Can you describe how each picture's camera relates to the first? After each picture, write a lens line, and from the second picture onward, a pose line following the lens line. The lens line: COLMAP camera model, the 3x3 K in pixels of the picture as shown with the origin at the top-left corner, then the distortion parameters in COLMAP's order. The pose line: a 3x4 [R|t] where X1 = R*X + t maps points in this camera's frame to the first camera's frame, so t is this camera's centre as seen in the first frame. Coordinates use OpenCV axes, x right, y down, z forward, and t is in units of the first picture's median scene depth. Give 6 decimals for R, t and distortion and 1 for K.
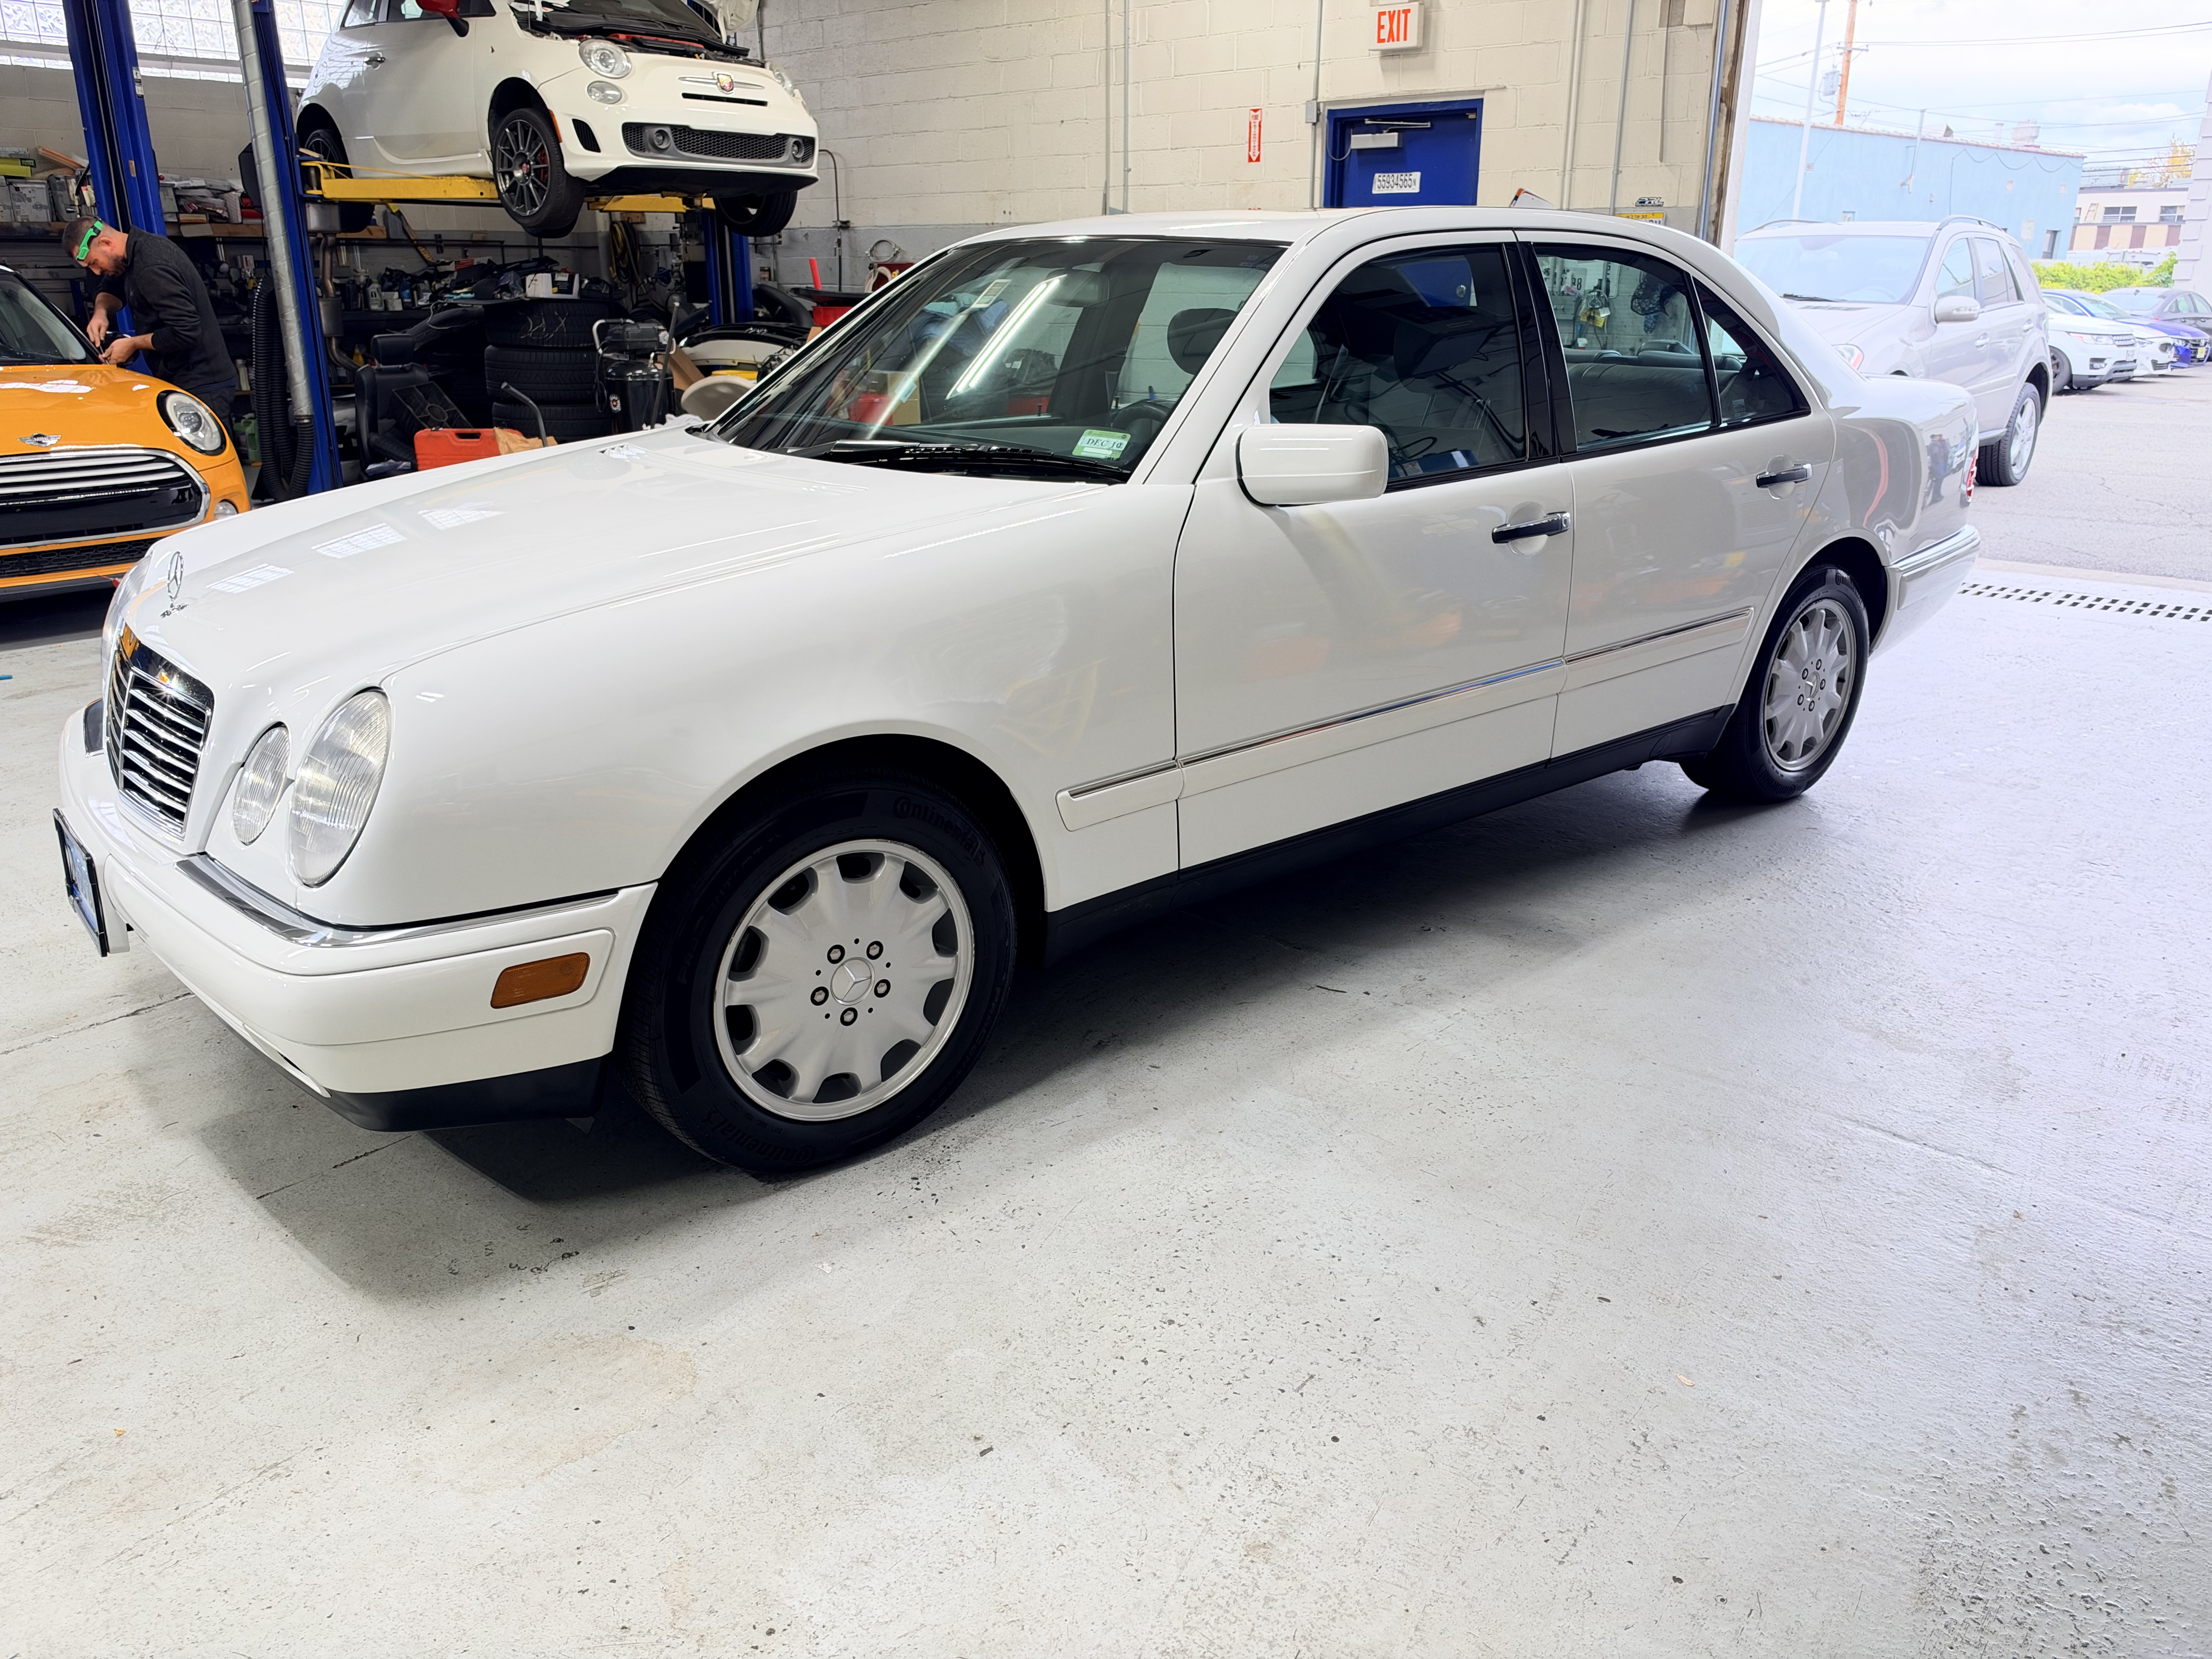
lens RADIAL K [[1629.5, 0, 1114.0], [0, 1629.5, 834.1], [0, 0, 1]] dist [0.011216, -0.027956]
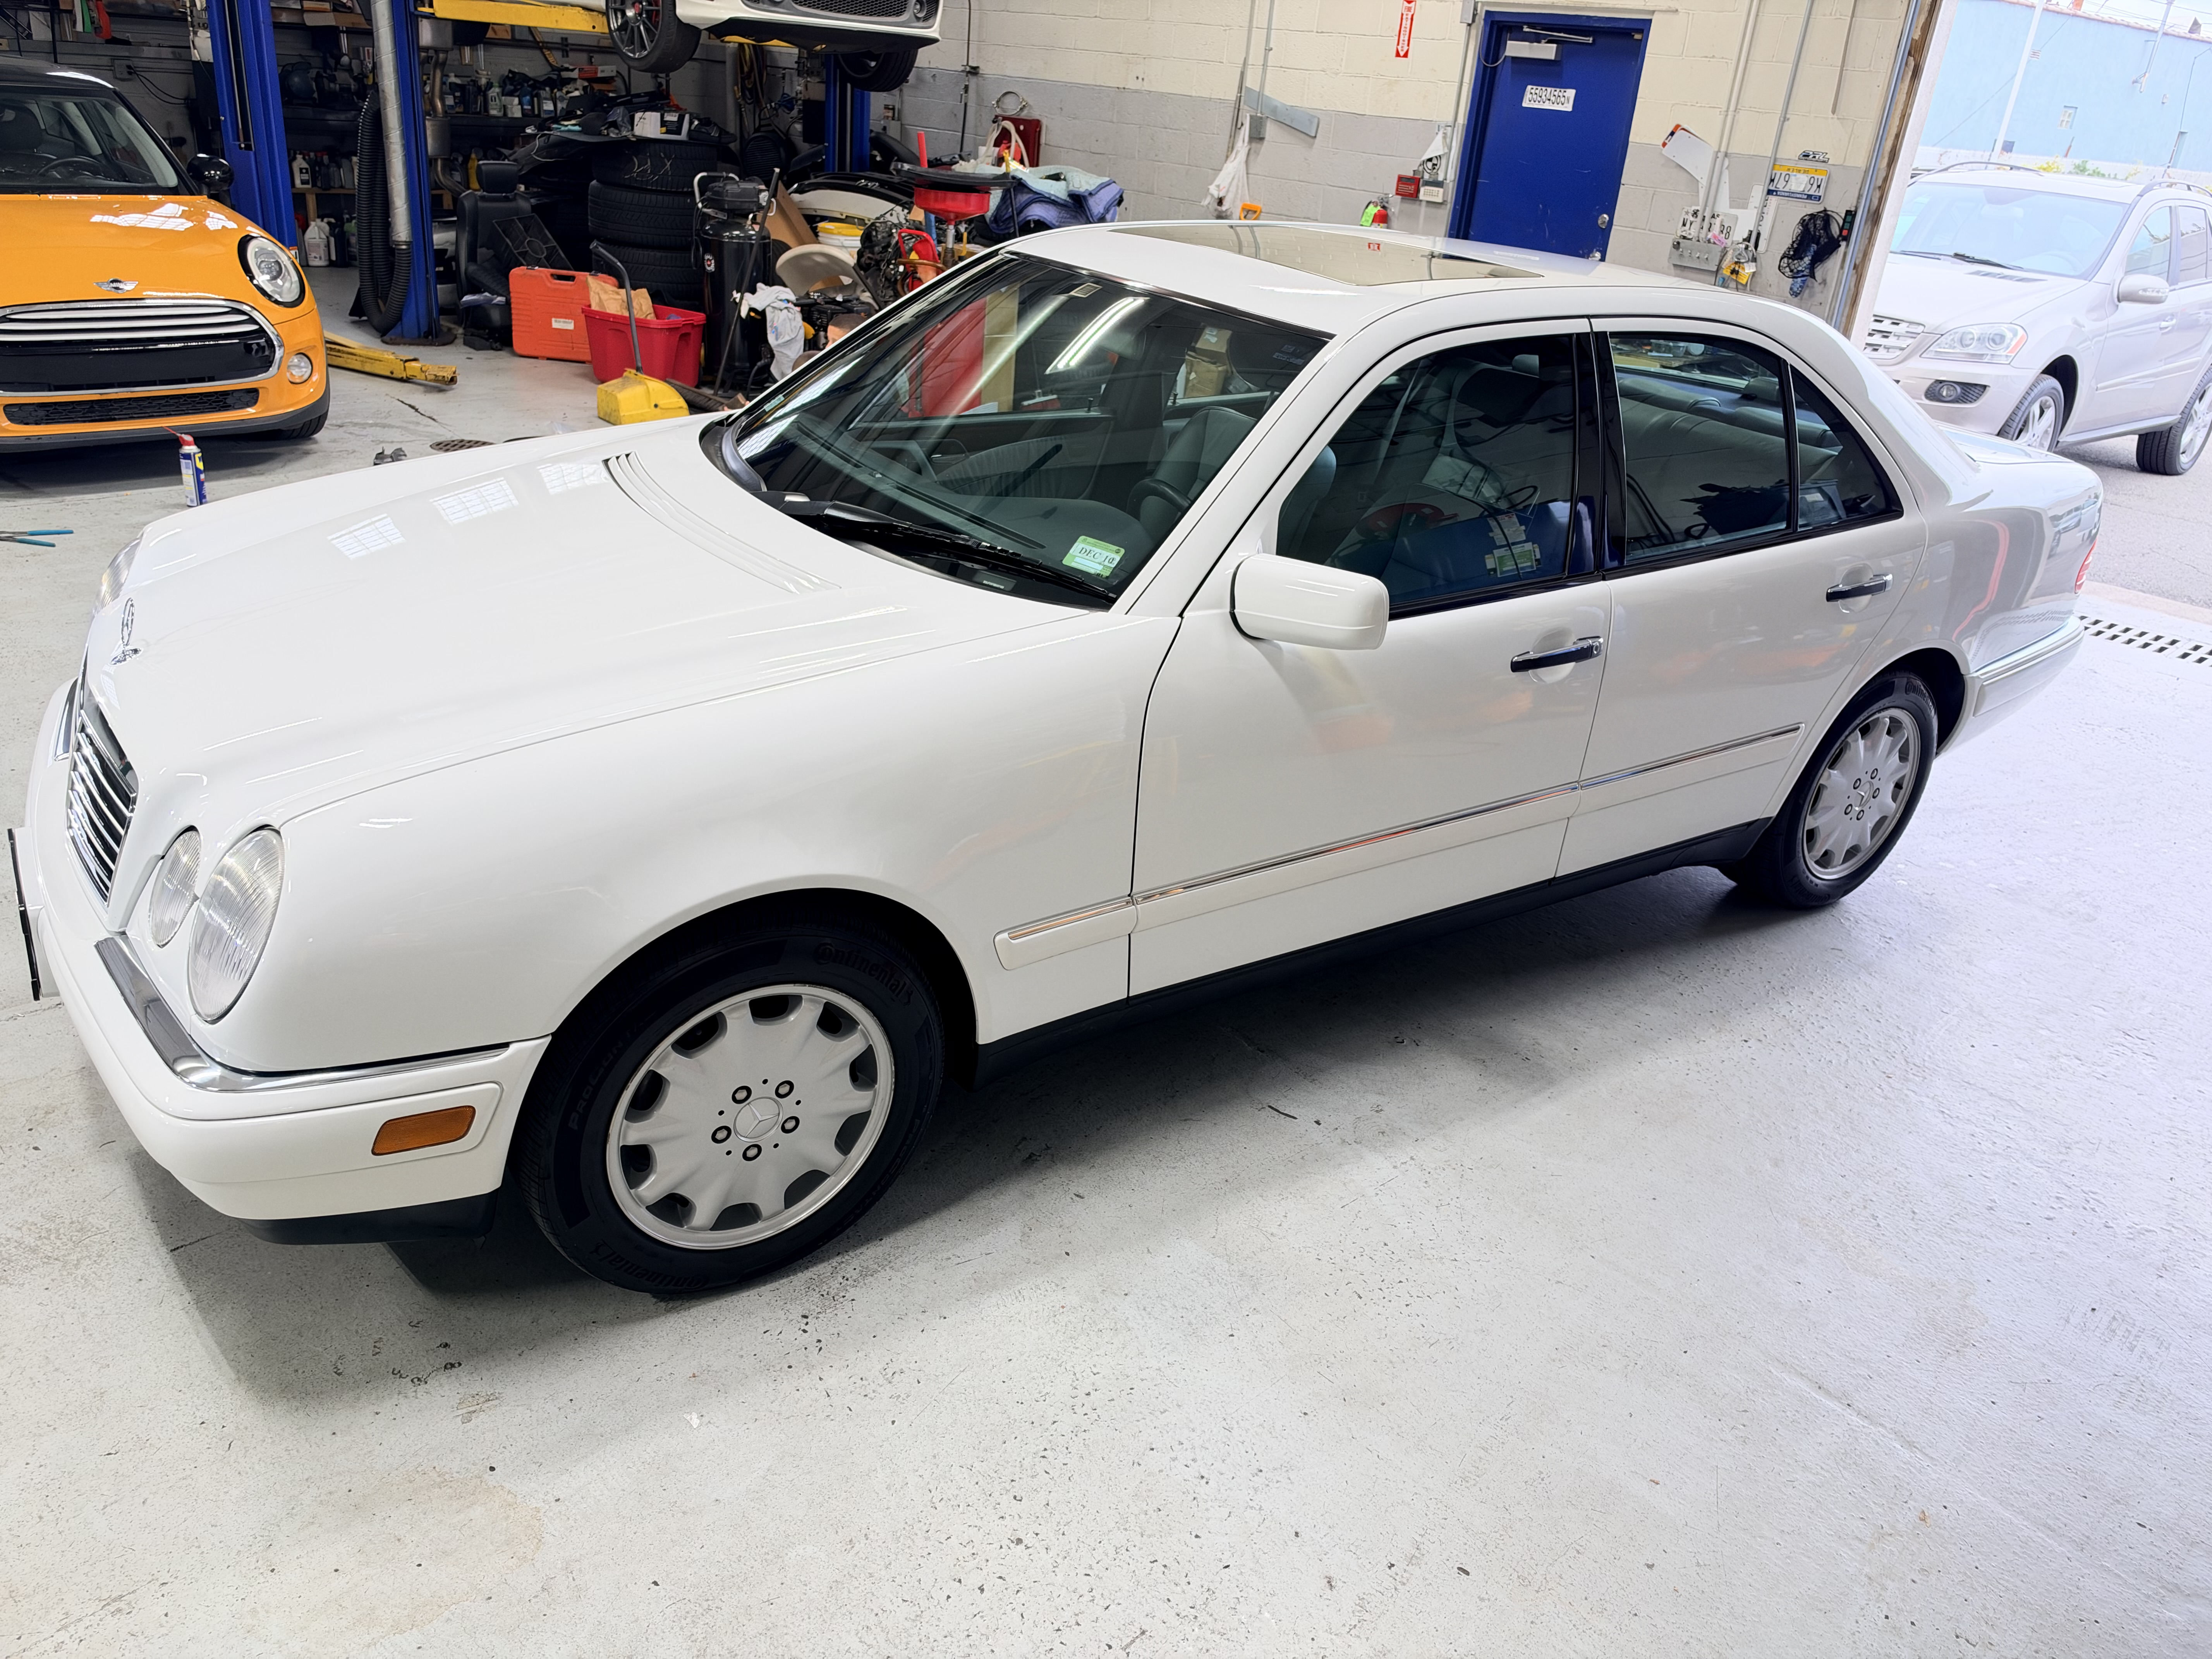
lens RADIAL K [[1629.5, 0, 1110.3], [0, 1629.5, 818.4], [0, 0, 1]] dist [0.011216, -0.027956]
pose [[0.991771, 0.115258, -0.055726, 0.067706], [-0.109088, 0.988646, 0.103335, -0.173752], [0.067004, -0.096405, 0.993084, 0.043970]]
